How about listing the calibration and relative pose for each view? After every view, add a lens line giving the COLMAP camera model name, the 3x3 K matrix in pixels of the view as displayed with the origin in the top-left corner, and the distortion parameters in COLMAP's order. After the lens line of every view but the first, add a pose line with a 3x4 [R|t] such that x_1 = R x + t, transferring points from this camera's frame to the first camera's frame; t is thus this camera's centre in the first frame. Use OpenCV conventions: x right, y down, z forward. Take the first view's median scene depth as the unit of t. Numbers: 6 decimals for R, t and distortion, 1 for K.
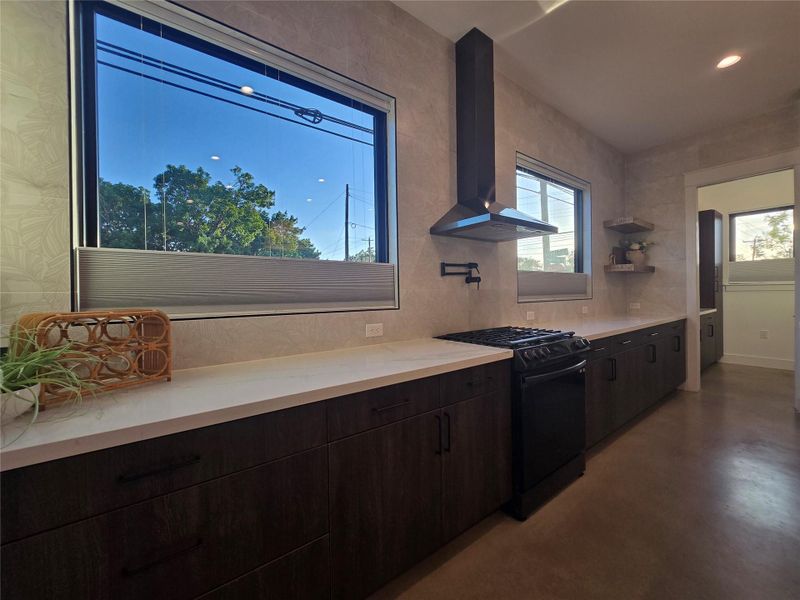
lens RADIAL K [[329.4, 0, 399.5], [0, 329.4, 294.2], [0, 0, 1]] dist [-0.001286, -0.000429]
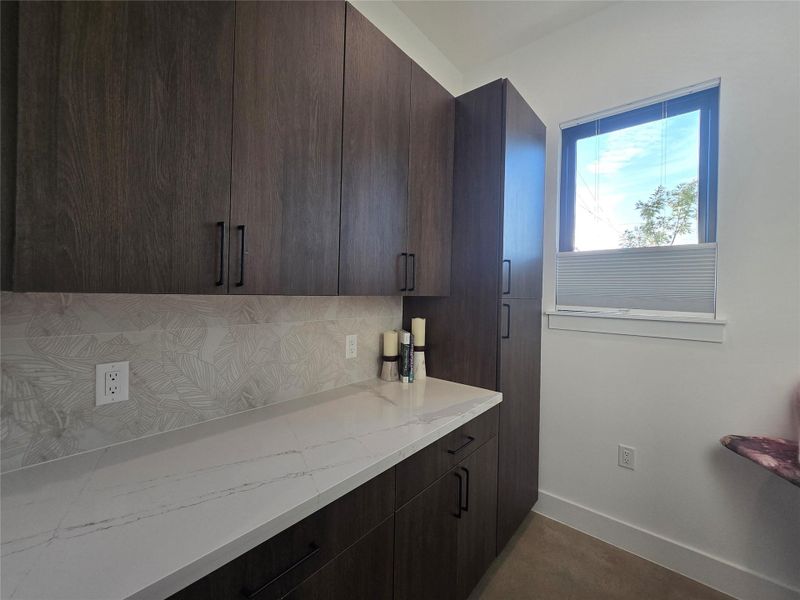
lens RADIAL K [[329.4, 0, 399.5], [0, 329.4, 294.2], [0, 0, 1]] dist [-0.001286, -0.000429]
pose [[0.976278, 0.029775, 0.214462, 0.980636], [-0.030515, 0.999534, 0.000138, -0.057928], [-0.214358, -0.006679, 0.976732, 0.879292]]
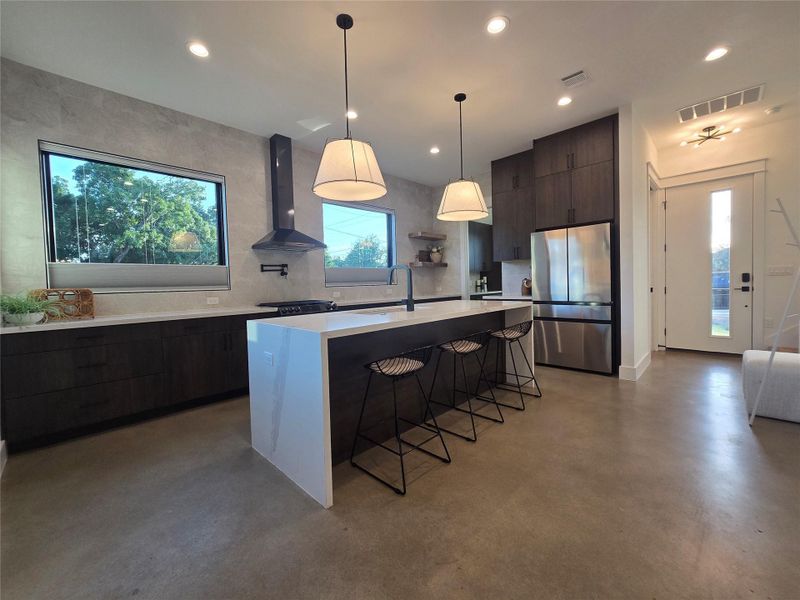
lens RADIAL K [[329.4, 0, 399.5], [0, 329.4, 294.2], [0, 0, 1]] dist [-0.001286, -0.000429]
pose [[0.990764, -0.017443, 0.134474, 0.359756], [0.013864, 0.999526, 0.027503, 0.015851], [-0.134890, -0.025385, 0.990535, -0.505179]]
